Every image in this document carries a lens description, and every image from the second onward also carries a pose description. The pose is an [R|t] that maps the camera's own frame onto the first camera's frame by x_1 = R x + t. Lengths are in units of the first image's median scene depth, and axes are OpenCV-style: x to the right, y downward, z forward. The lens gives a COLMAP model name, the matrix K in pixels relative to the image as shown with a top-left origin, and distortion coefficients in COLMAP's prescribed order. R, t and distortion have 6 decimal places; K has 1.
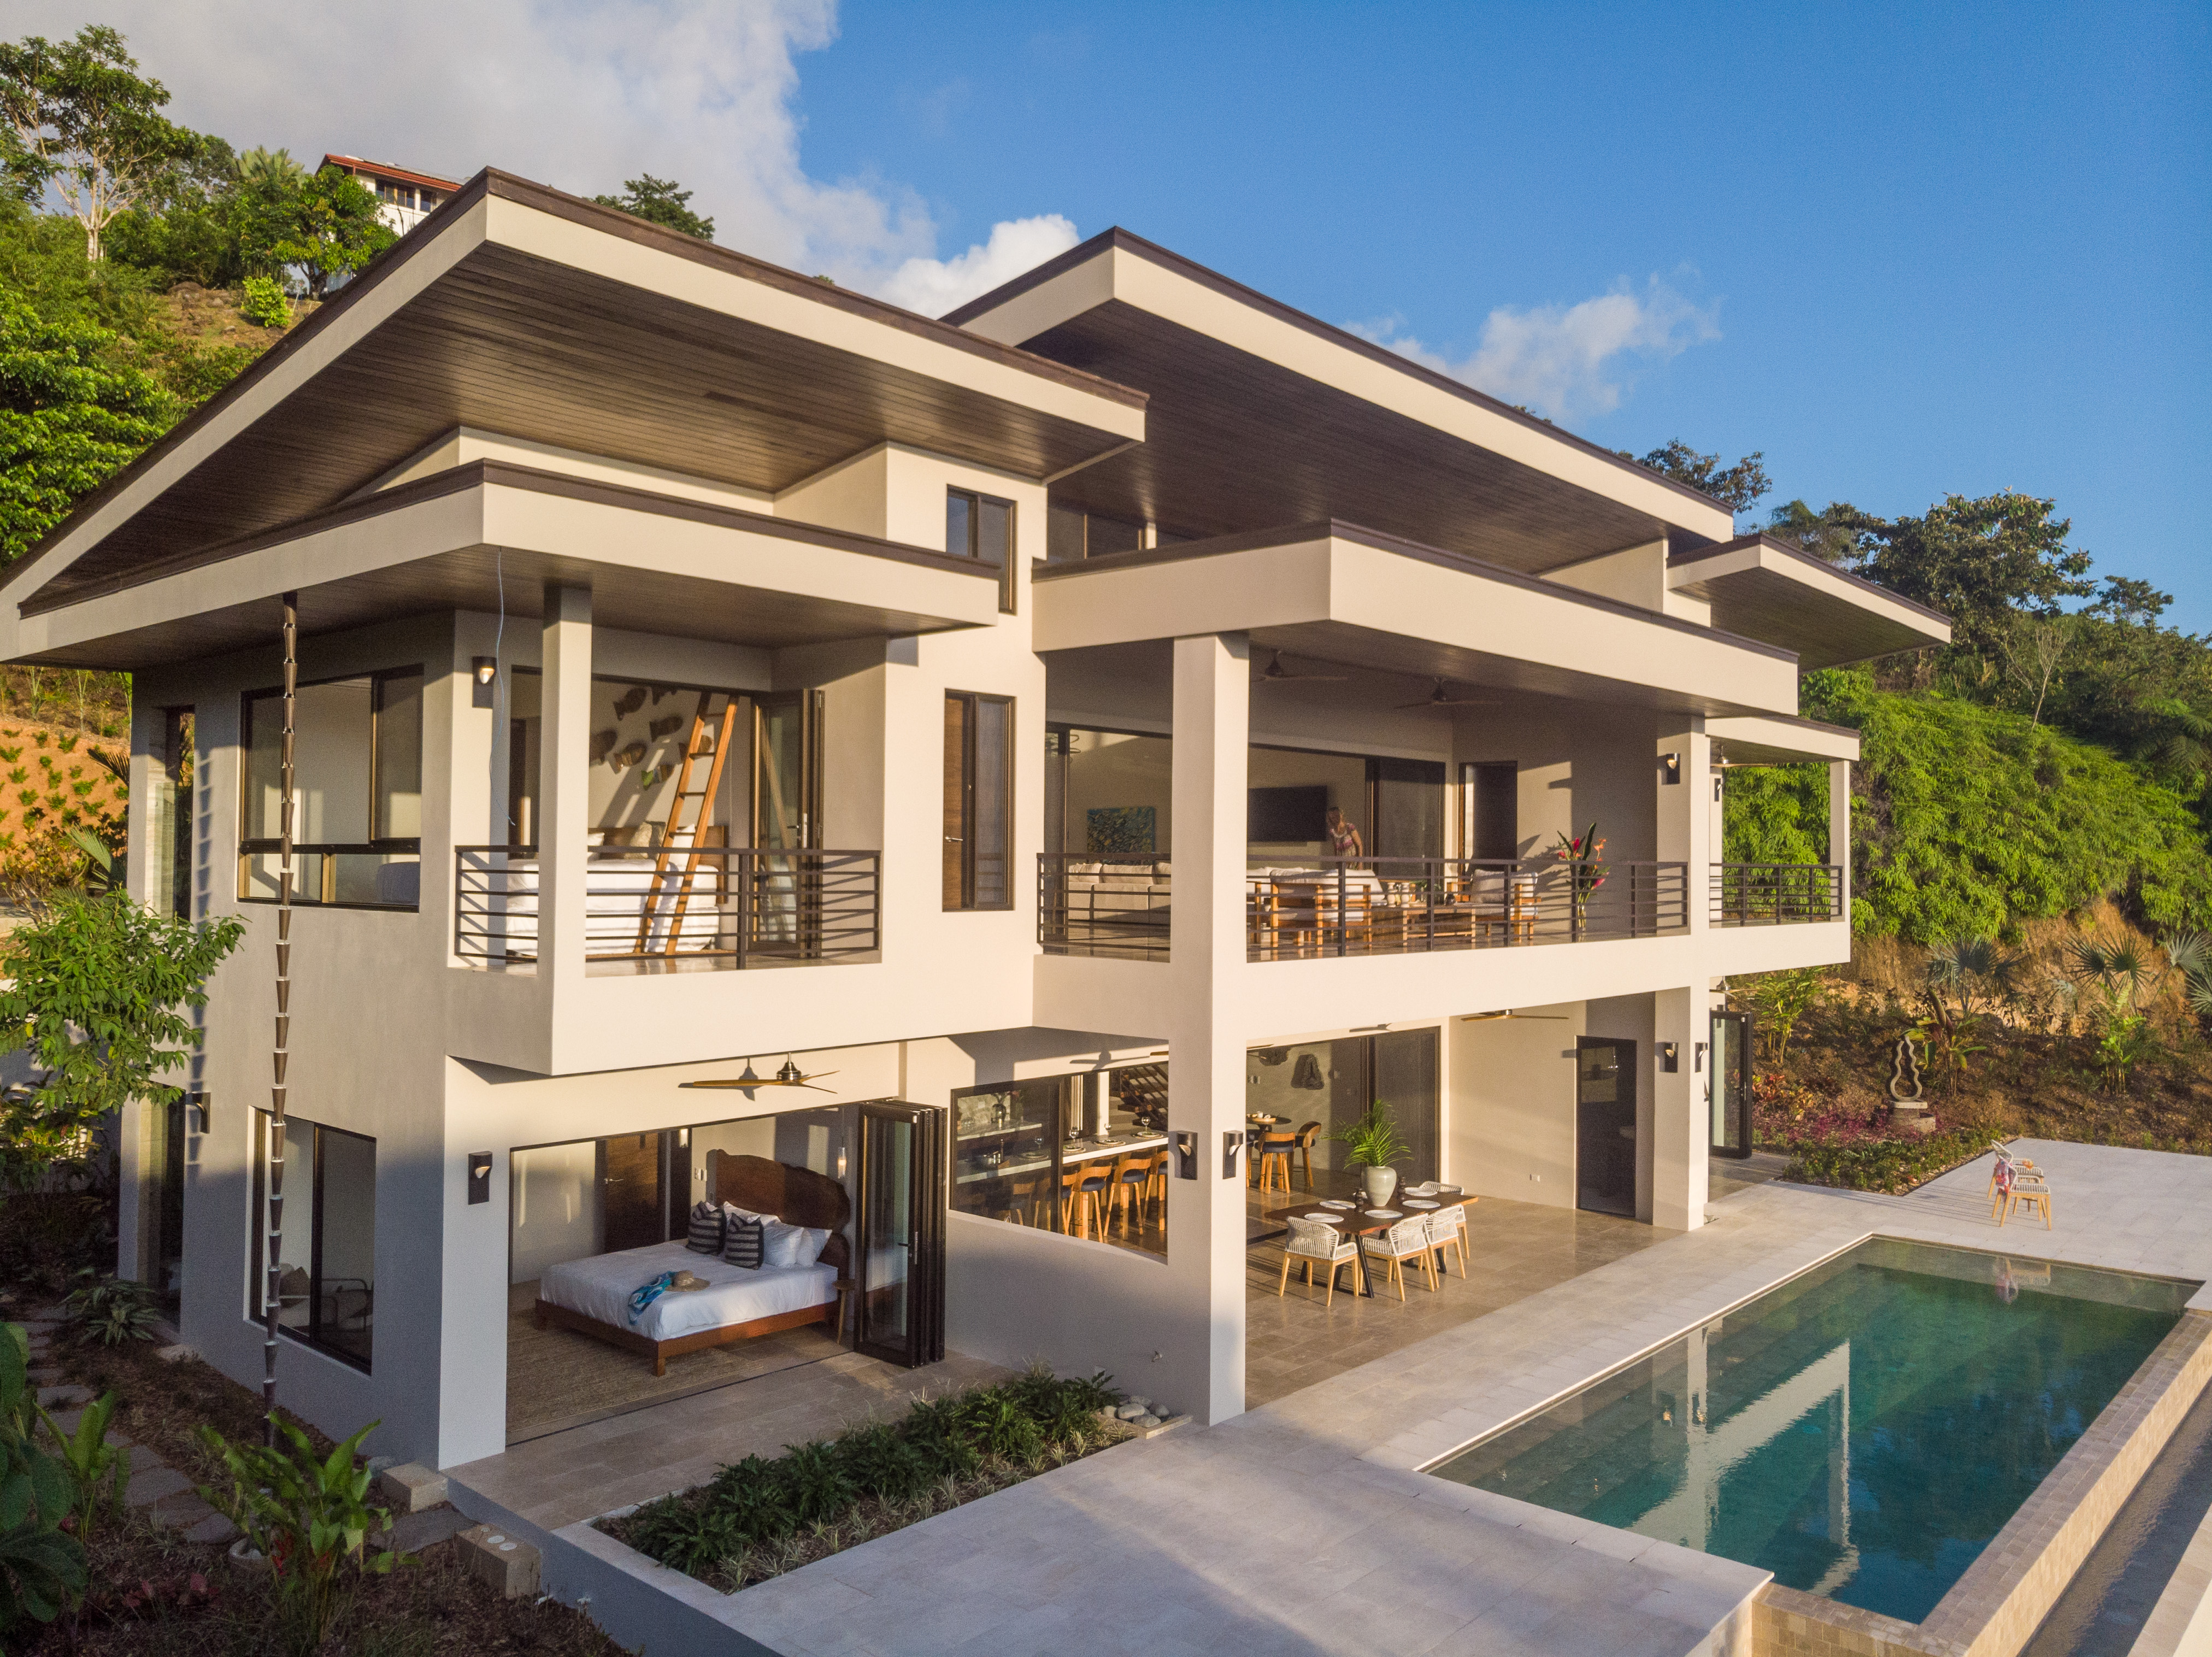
lens RADIAL K [[1646.5, 0, 1094.5], [0, 1646.5, 829.2], [0, 0, 1]] dist [-0.021333, 0.038587]
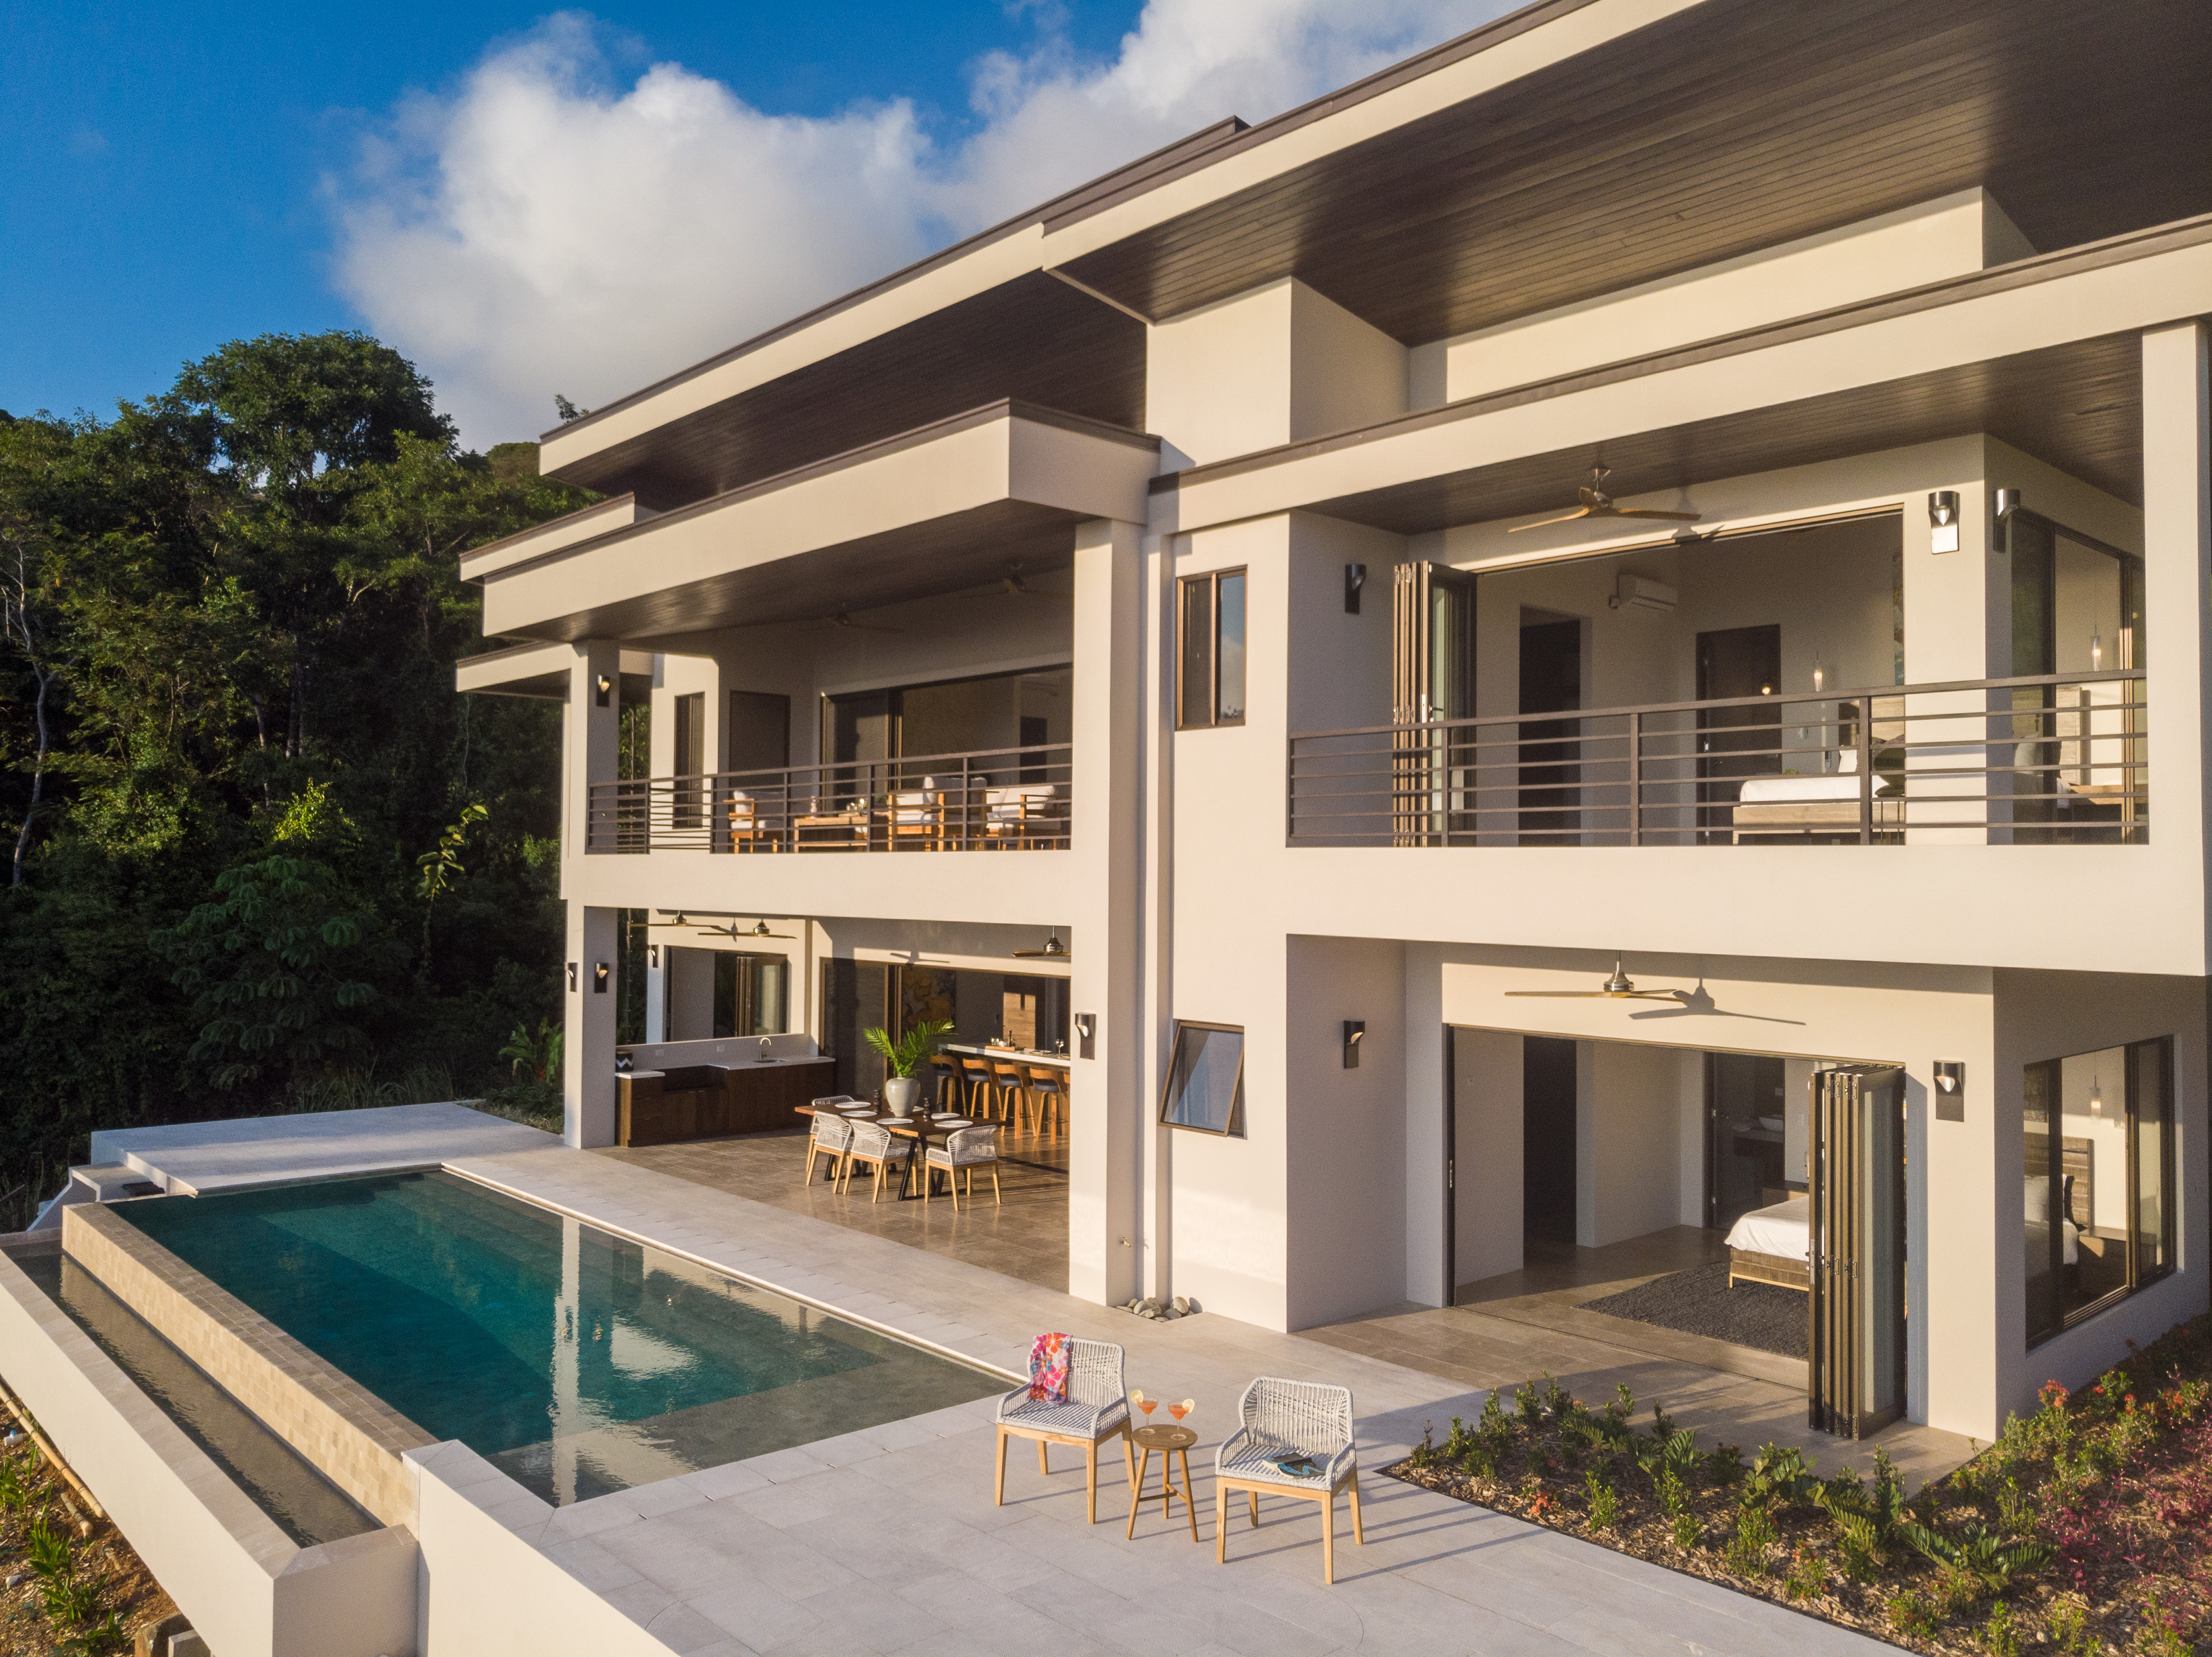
lens RADIAL K [[1646.5, 0, 1094.5], [0, 1646.5, 829.2], [0, 0, 1]] dist [-0.021333, 0.038587]
pose [[-0.112148, -0.036150, -0.993034, 1.209260], [0.014254, 0.999177, -0.037983, 0.095285], [0.993589, -0.018414, -0.111540, 1.274499]]
